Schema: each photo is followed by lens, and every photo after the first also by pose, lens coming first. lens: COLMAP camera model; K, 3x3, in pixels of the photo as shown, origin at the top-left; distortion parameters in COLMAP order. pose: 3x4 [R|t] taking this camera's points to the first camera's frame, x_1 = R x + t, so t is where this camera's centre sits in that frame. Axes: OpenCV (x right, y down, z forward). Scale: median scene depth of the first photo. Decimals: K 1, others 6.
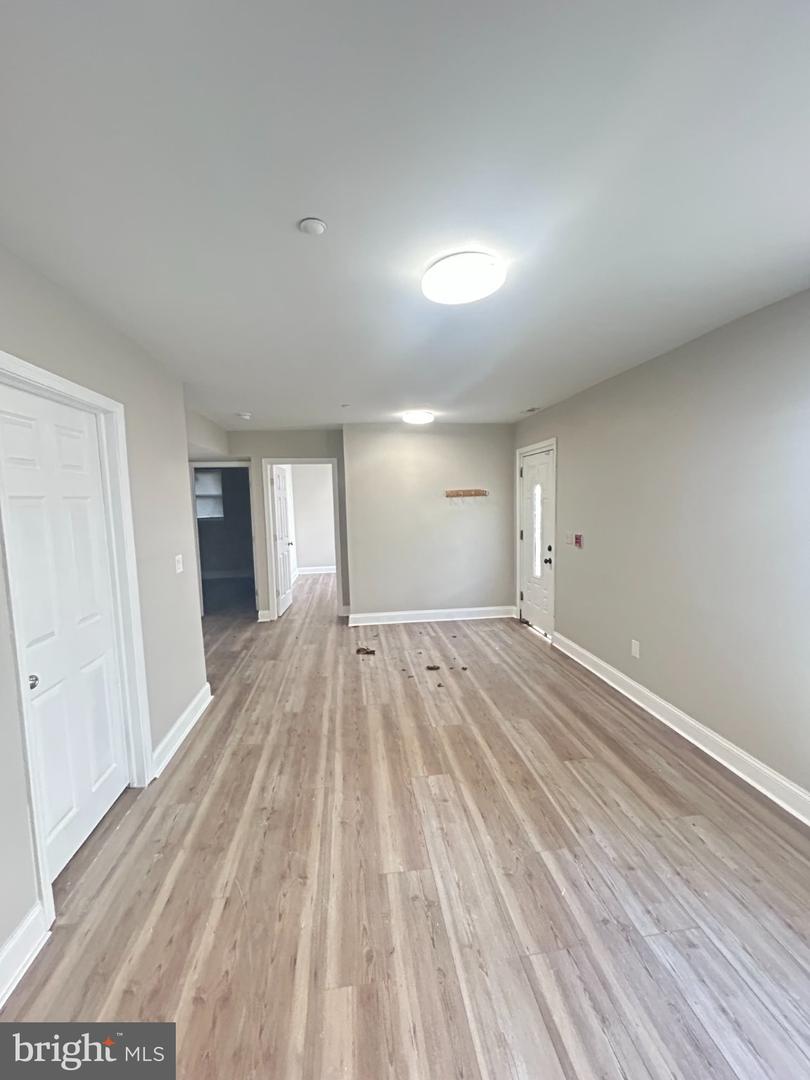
lens RADIAL K [[435.1, 0, 404.8], [0, 435.1, 542.3], [0, 0, 1]] dist [-0.002218, -0.000172]
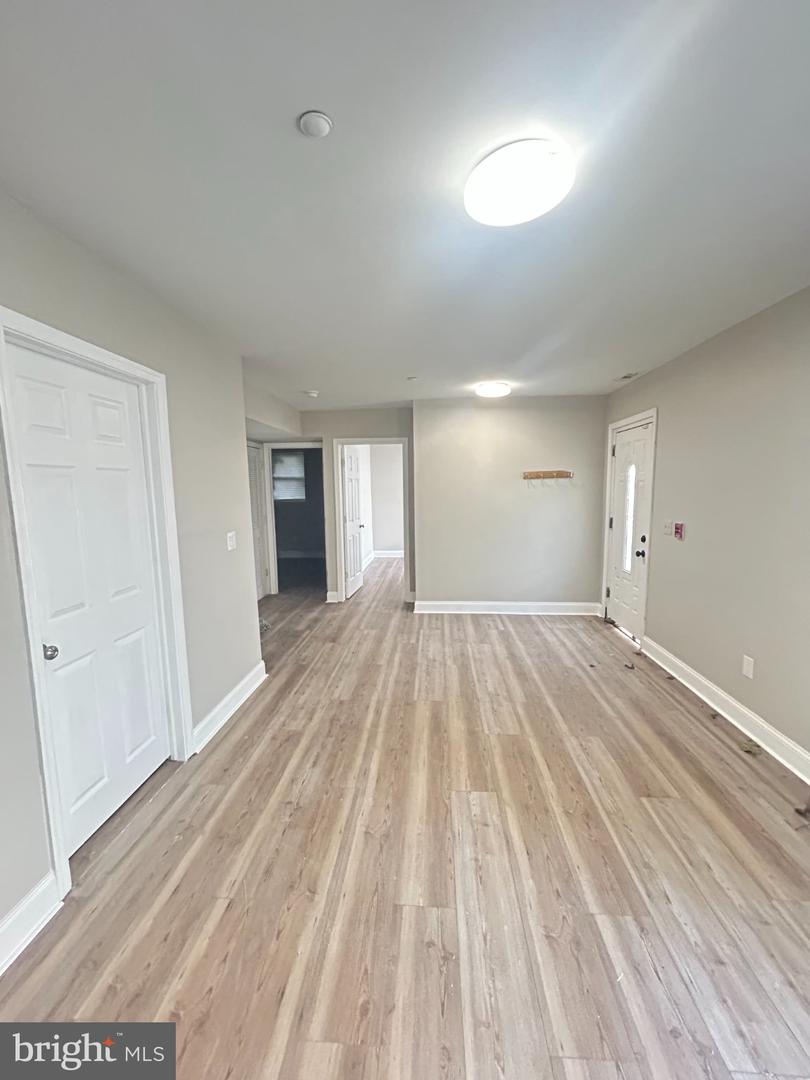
lens RADIAL K [[435.1, 0, 404.8], [0, 435.1, 542.3], [0, 0, 1]] dist [-0.002218, -0.000172]
pose [[0.979777, 0.035259, -0.196961, 0.077141], [-0.028912, 0.998969, 0.035007, 0.007407], [0.197993, -0.028605, 0.979786, 0.125940]]
